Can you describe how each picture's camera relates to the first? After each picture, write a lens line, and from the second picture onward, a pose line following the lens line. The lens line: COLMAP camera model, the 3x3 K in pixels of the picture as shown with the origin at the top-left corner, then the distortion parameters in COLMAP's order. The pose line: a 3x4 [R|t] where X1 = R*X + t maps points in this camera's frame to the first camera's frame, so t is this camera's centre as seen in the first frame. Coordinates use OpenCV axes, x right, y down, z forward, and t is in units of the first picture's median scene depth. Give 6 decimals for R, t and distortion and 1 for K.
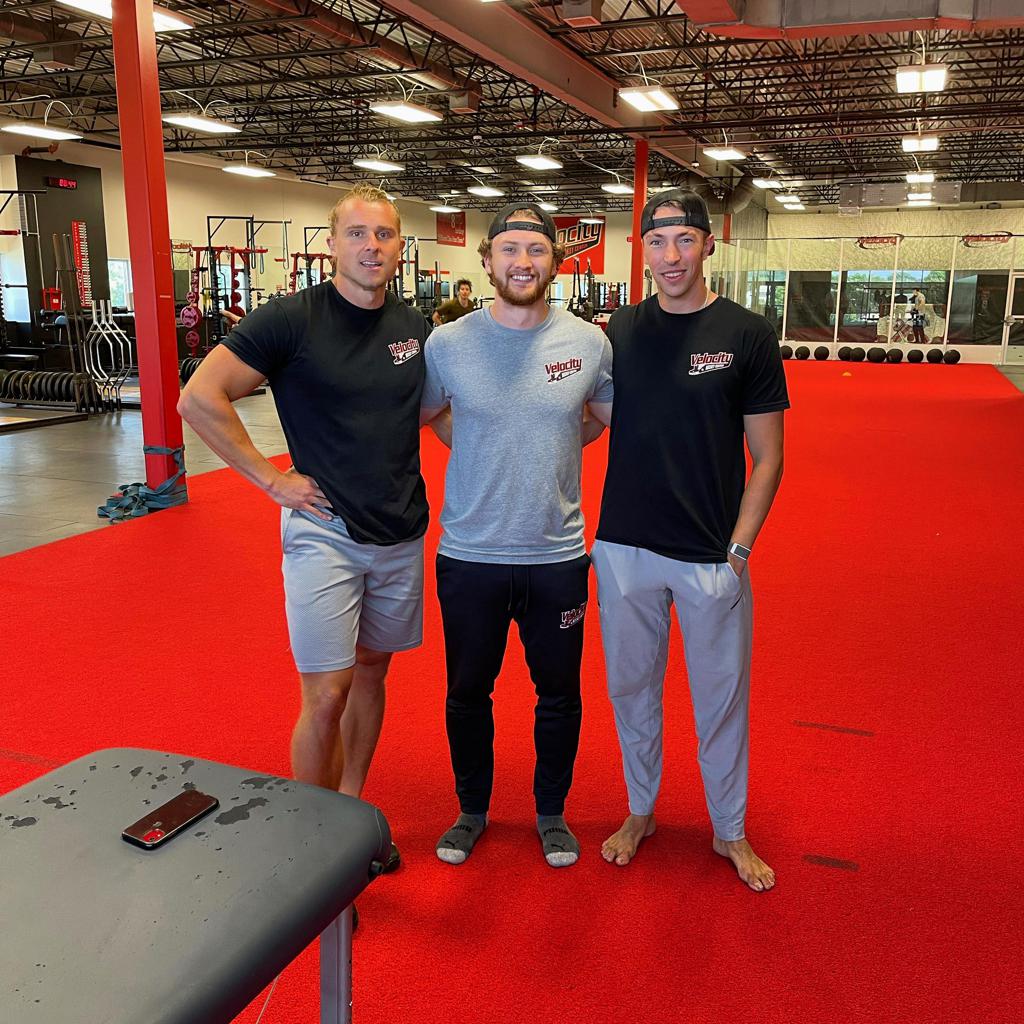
lens RADIAL K [[1037.9, 0, 506.8], [0, 1037.9, 516.5], [0, 0, 1]] dist [0.034498, 0.000000]
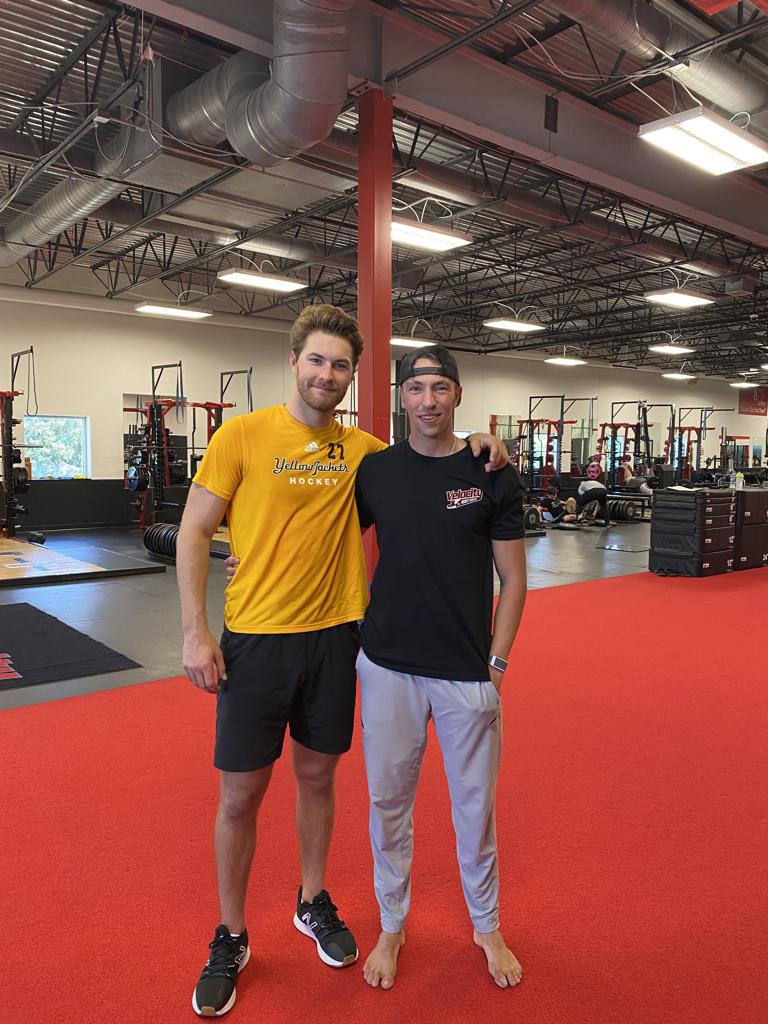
lens RADIAL K [[787.9, 0, 379.8], [0, 787.9, 518.2], [0, 0, 1]] dist [0.025571, -0.012518]
pose [[0.871611, 0.041104, -0.488473, 0.033075], [-0.105068, 0.988985, -0.104258, -0.017676], [0.478807, 0.142195, 0.866328, 0.085814]]
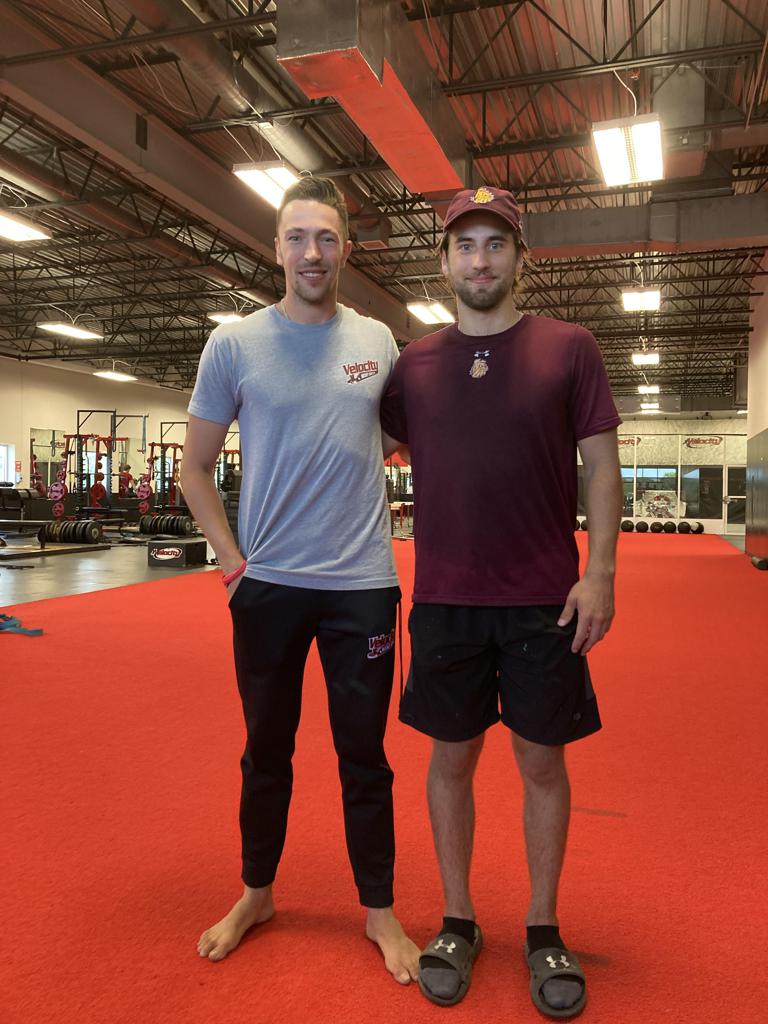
lens RADIAL K [[843.5, 0, 388.4], [0, 843.5, 508.8], [0, 0, 1]] dist [0.024080, 0.019120]
pose [[0.998124, 0.005252, 0.061000, 0.014370], [0.006347, 0.982072, -0.188400, 0.012665], [-0.060896, 0.188433, 0.980196, 0.032581]]
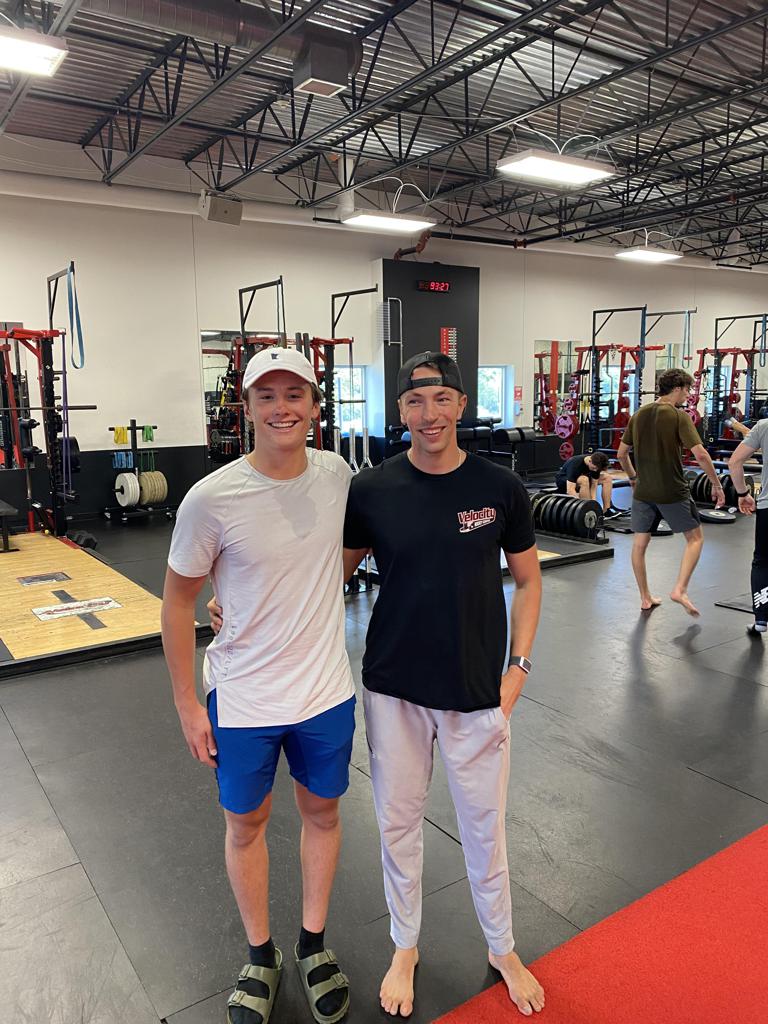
lens RADIAL K [[787.9, 0, 391.0], [0, 787.9, 509.0], [0, 0, 1]] dist [0.025571, -0.012518]
pose [[0.832738, 0.061554, -0.550234, -0.055753], [-0.094723, 0.994988, -0.032047, -0.086329], [0.545504, 0.078806, 0.834395, 0.368060]]
